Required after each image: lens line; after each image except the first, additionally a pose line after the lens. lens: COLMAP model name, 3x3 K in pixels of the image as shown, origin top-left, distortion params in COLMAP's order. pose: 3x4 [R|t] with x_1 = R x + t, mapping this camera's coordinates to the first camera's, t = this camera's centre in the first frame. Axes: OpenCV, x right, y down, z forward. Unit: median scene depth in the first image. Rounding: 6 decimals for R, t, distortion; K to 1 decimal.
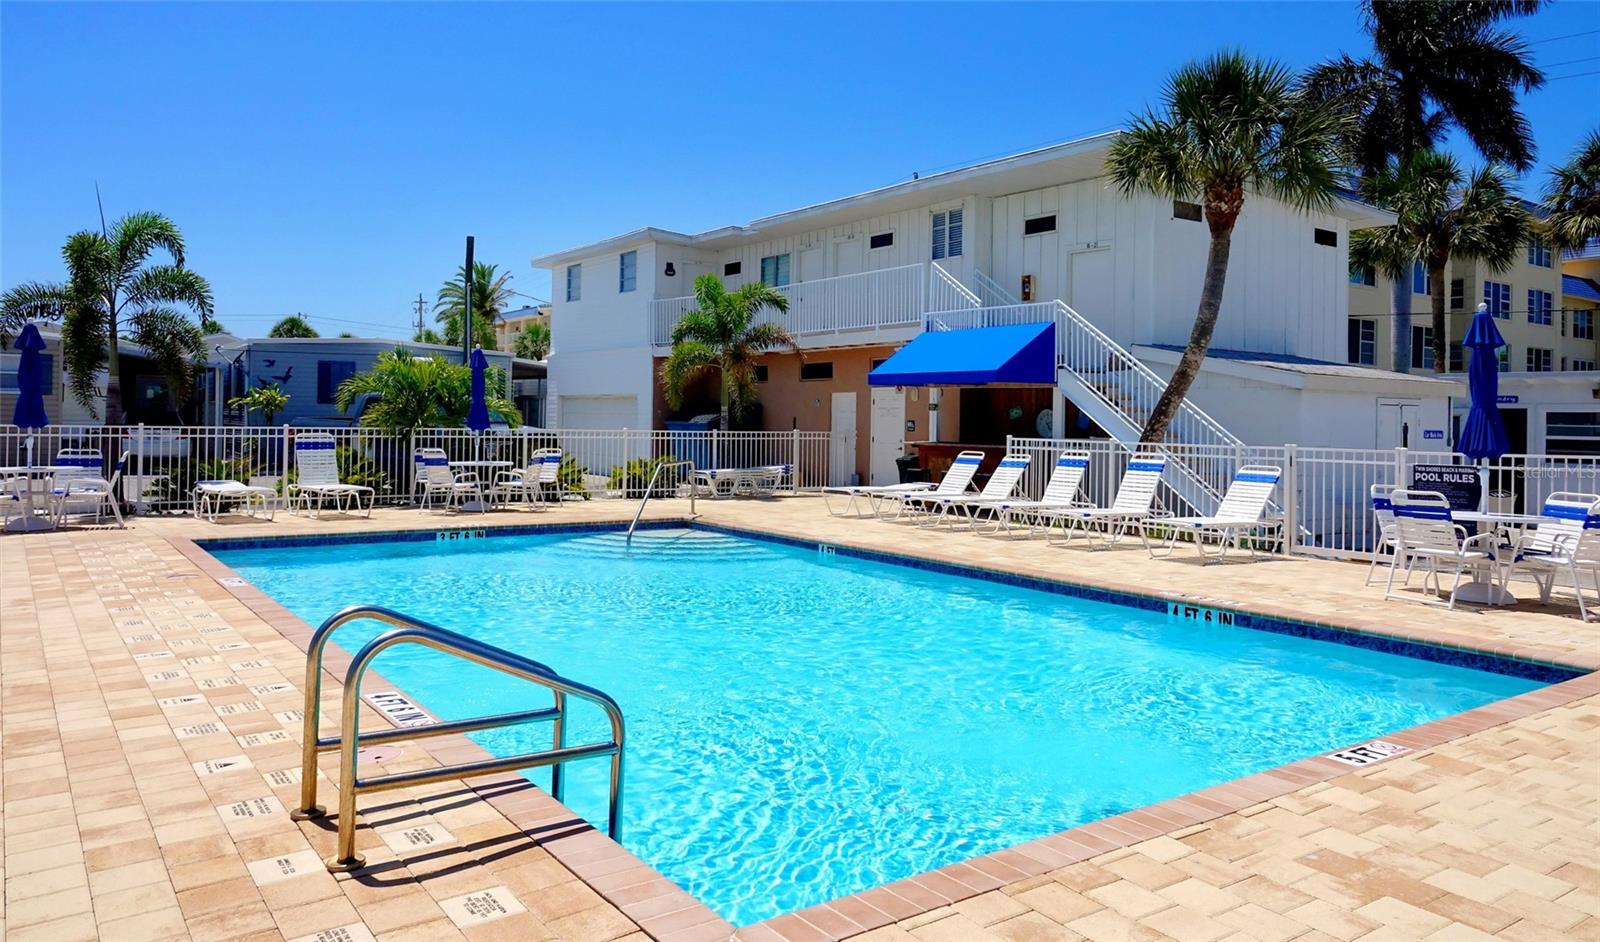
lens RADIAL K [[1120.6, 0, 800.0], [0, 1120.6, 471.0], [0, 0, 1]] dist [-0.003762, -0.002169]
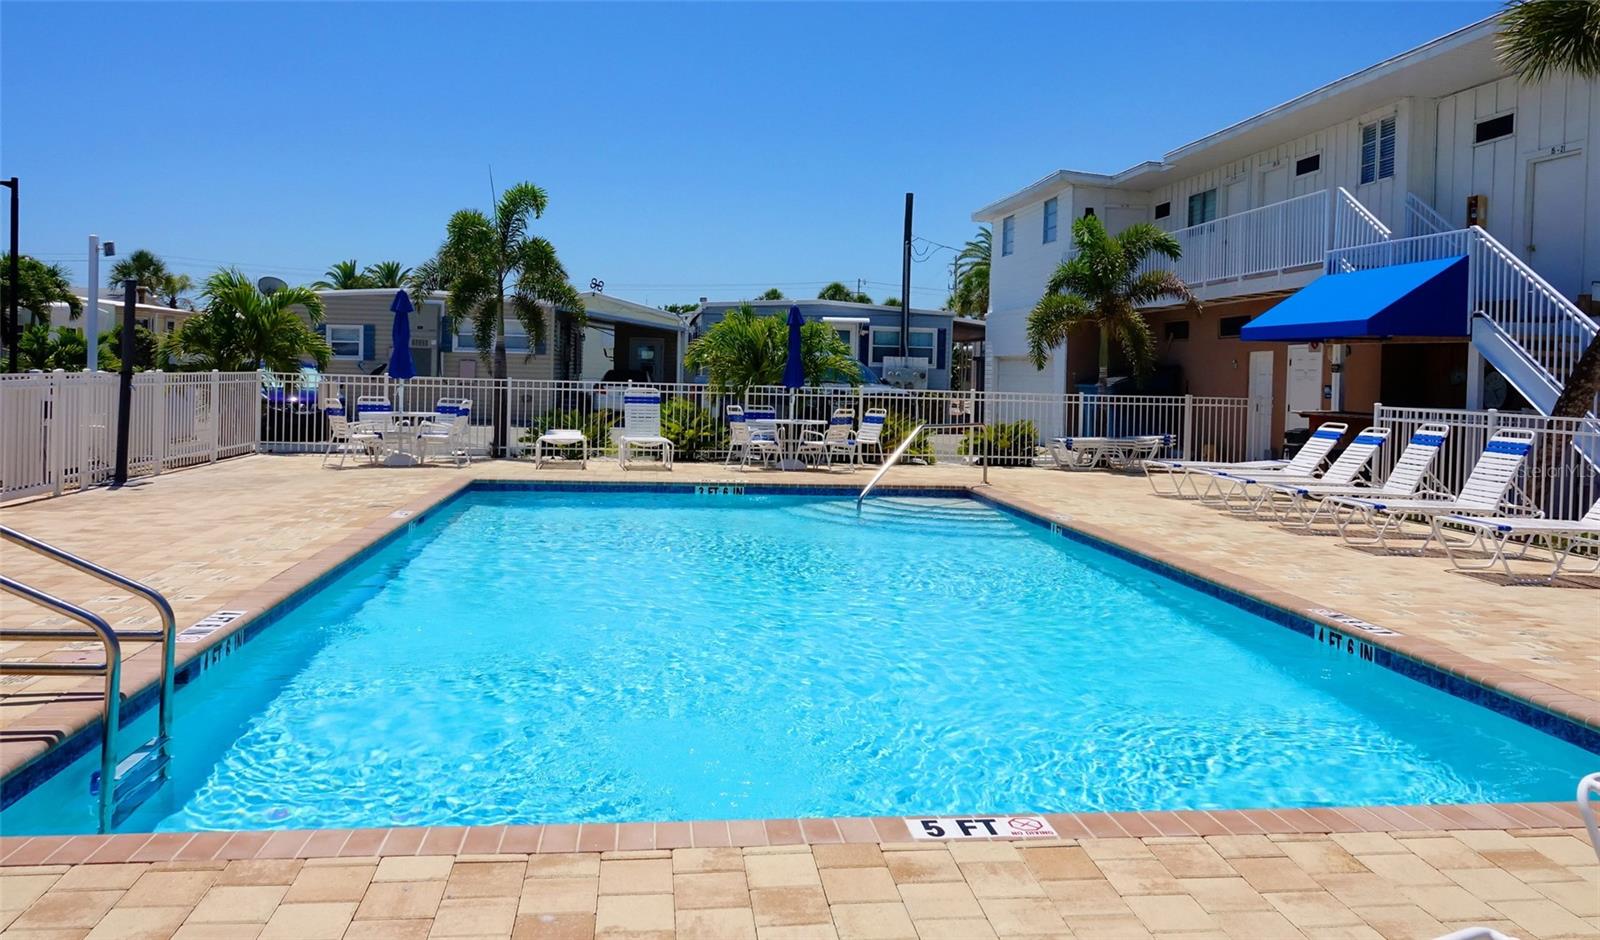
lens RADIAL K [[1180.2, 0, 800.0], [0, 1180.2, 470.0], [0, 0, 1]] dist [0.004172, -0.001219]
pose [[0.880802, 0.046237, -0.471222, 0.204378], [-0.033734, 0.998820, 0.034949, -0.000577], [0.472281, -0.014887, 0.881322, 0.074245]]
